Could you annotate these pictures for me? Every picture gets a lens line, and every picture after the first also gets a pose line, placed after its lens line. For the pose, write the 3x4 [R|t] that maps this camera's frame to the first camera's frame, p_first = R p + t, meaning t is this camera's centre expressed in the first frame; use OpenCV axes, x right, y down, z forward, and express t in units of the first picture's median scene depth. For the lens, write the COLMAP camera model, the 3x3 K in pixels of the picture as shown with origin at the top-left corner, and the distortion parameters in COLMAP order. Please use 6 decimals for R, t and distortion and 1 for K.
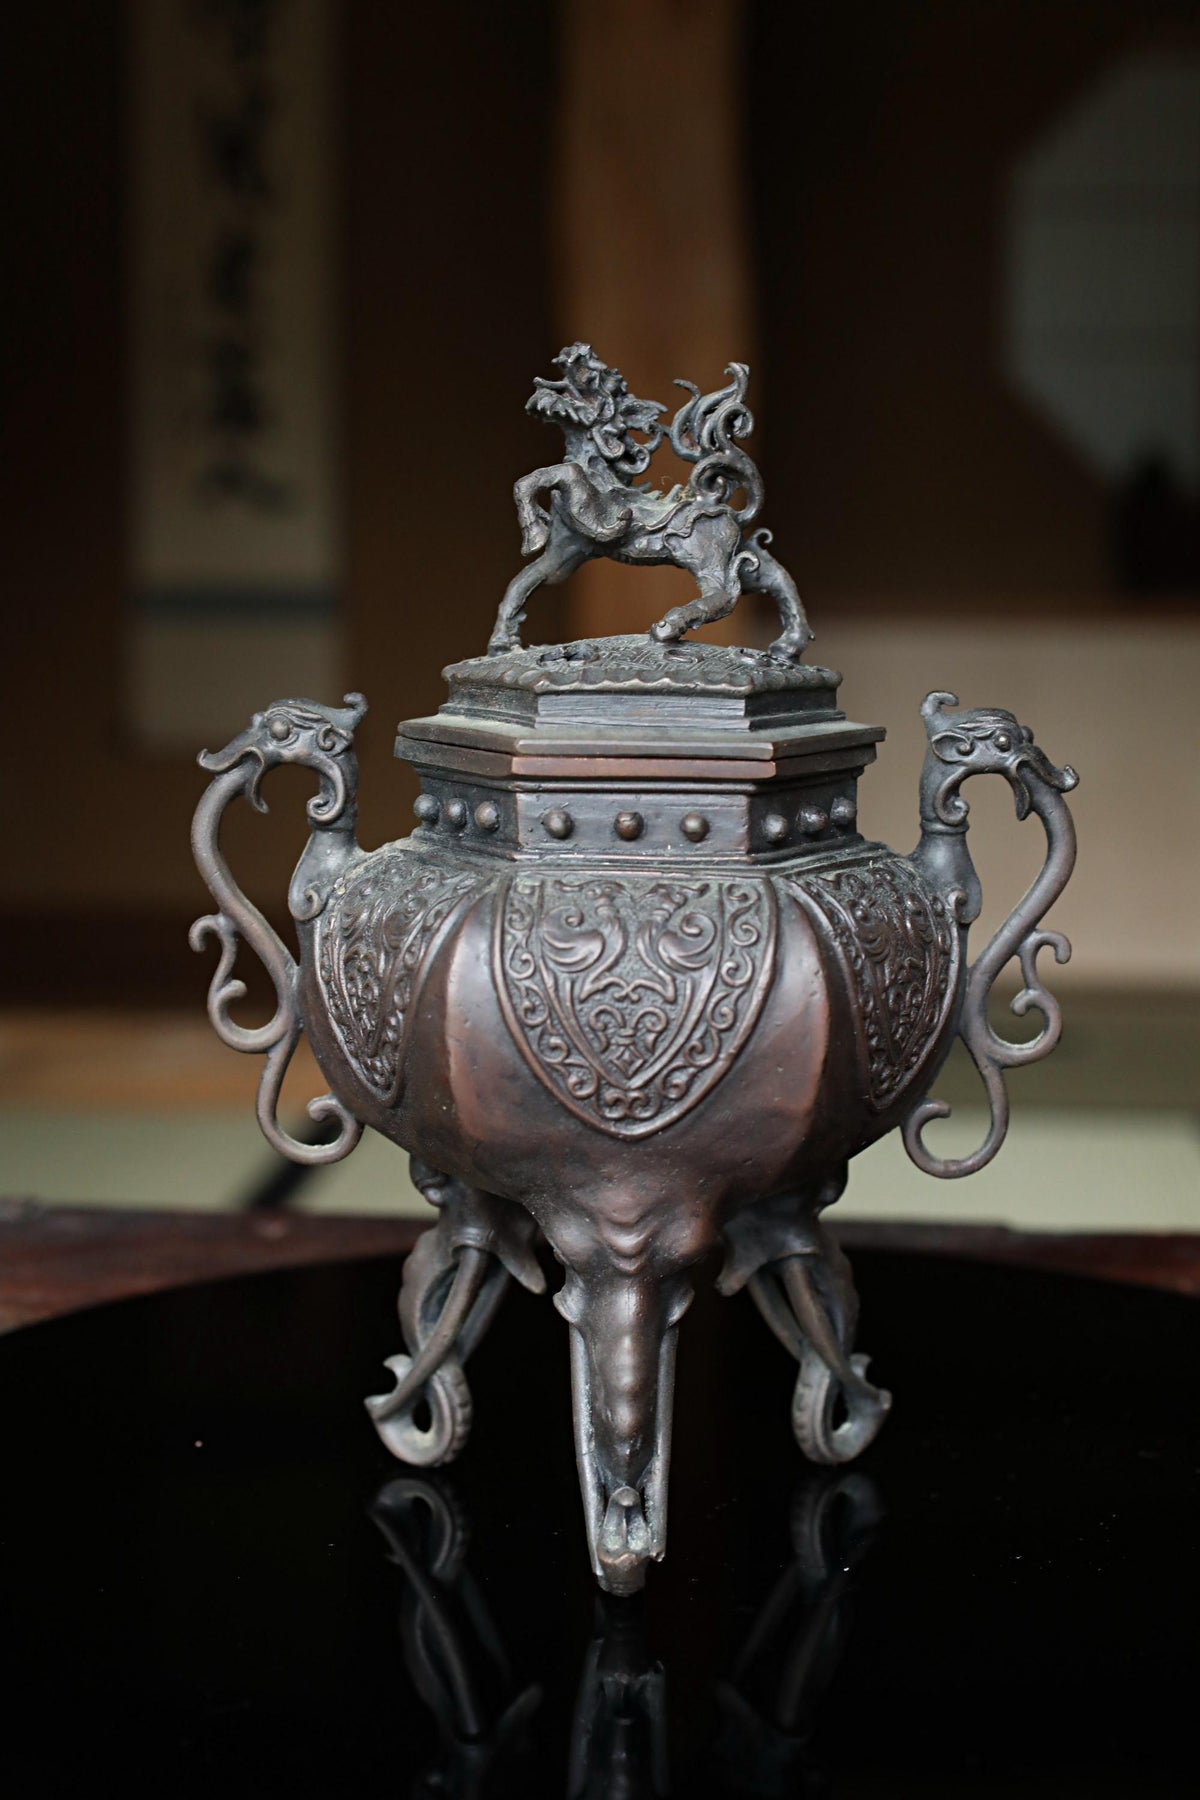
lens RADIAL K [[2927.3, 0, 600.0], [0, 2927.3, 900.0], [0, 0, 1]] dist [-0.019537, -0.031925]
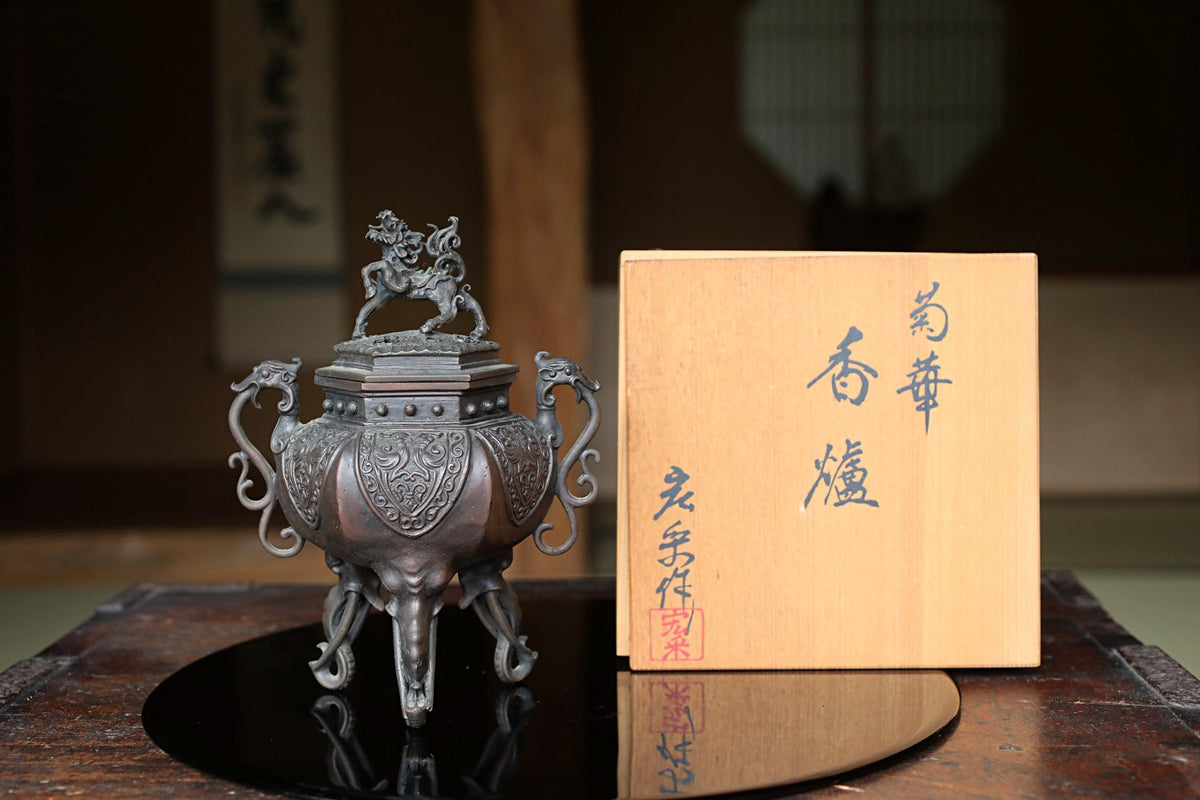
lens RADIAL K [[1951.5, 0, 600.0], [0, 1951.5, 400.0], [0, 0, 1]] dist [-0.019537, -0.031925]
pose [[0.997552, -0.025468, 0.065119, 0.059013], [0.027443, 0.999185, -0.029616, 0.018007], [-0.064312, 0.031331, 0.997438, -0.606356]]
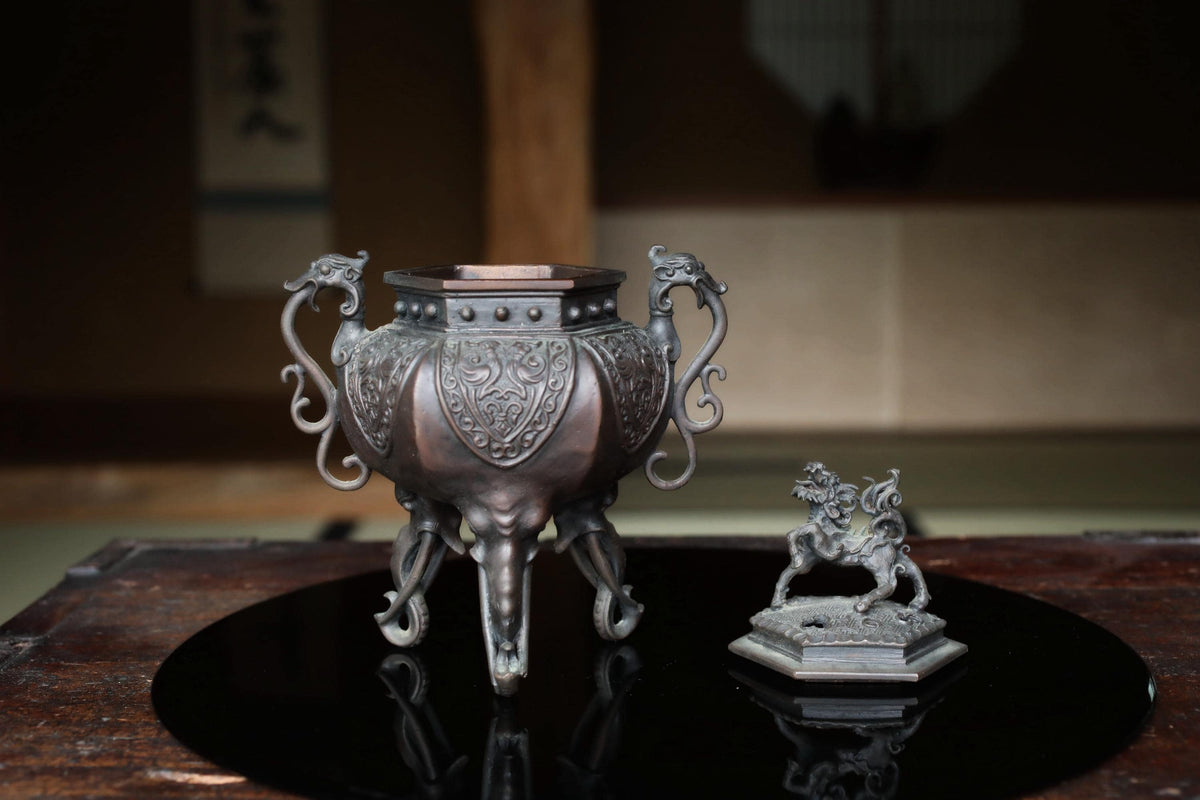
lens RADIAL K [[1951.5, 0, 600.0], [0, 1951.5, 400.0], [0, 0, 1]] dist [-0.019537, -0.031925]
pose [[0.998479, -0.020760, 0.051077, 0.007087], [0.020520, 0.999776, 0.005235, 0.027102], [-0.051174, -0.004179, 0.998681, -0.331092]]
